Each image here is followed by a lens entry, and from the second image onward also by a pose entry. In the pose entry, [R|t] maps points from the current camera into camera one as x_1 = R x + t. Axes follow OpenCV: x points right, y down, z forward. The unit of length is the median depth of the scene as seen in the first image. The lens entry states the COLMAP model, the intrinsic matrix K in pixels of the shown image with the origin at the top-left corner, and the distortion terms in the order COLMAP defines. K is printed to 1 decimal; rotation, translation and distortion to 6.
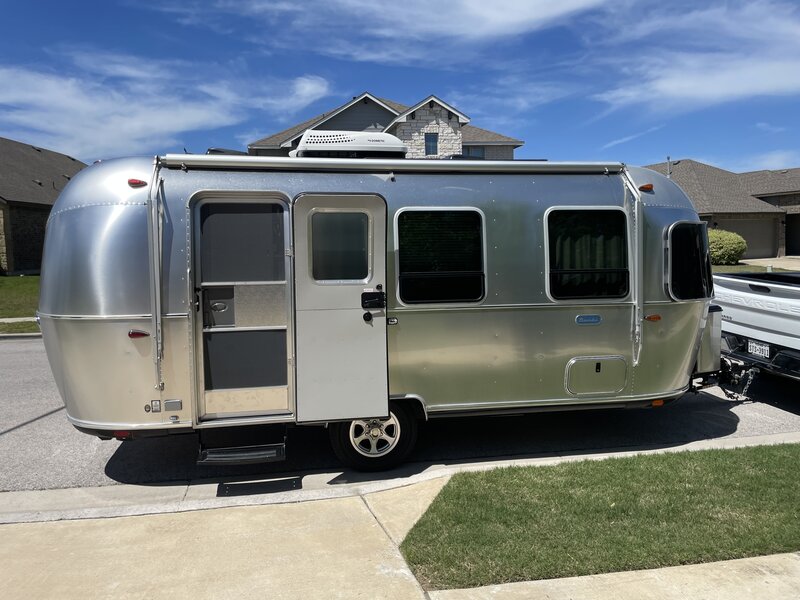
lens RADIAL K [[602.3, 0, 400.0], [0, 602.3, 300.0], [0, 0, 1]] dist [0.103567, -0.130950]
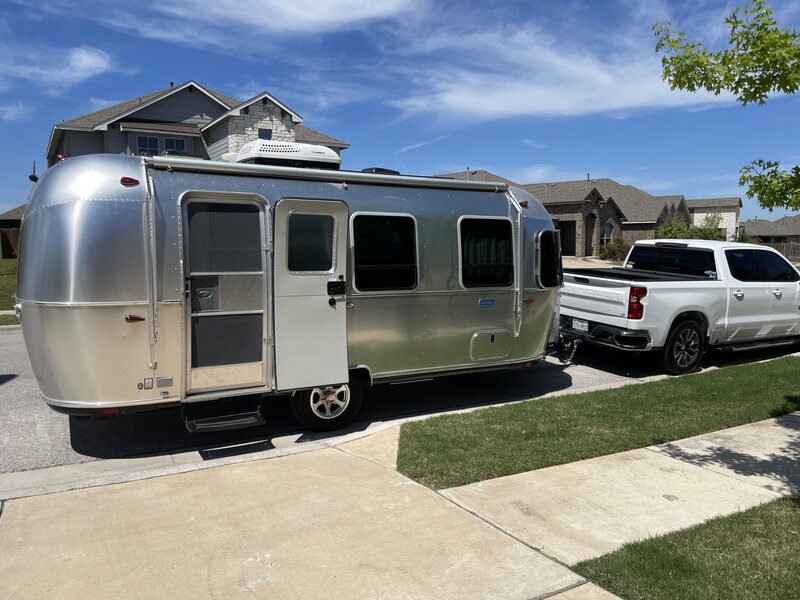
lens RADIAL K [[602.3, 0, 400.0], [0, 602.3, 300.0], [0, 0, 1]] dist [0.103567, -0.130950]
pose [[0.947398, -0.010259, 0.319893, -0.285961], [0.008046, 0.999934, 0.008239, 0.014490], [-0.319956, -0.005232, 0.947418, -0.177149]]
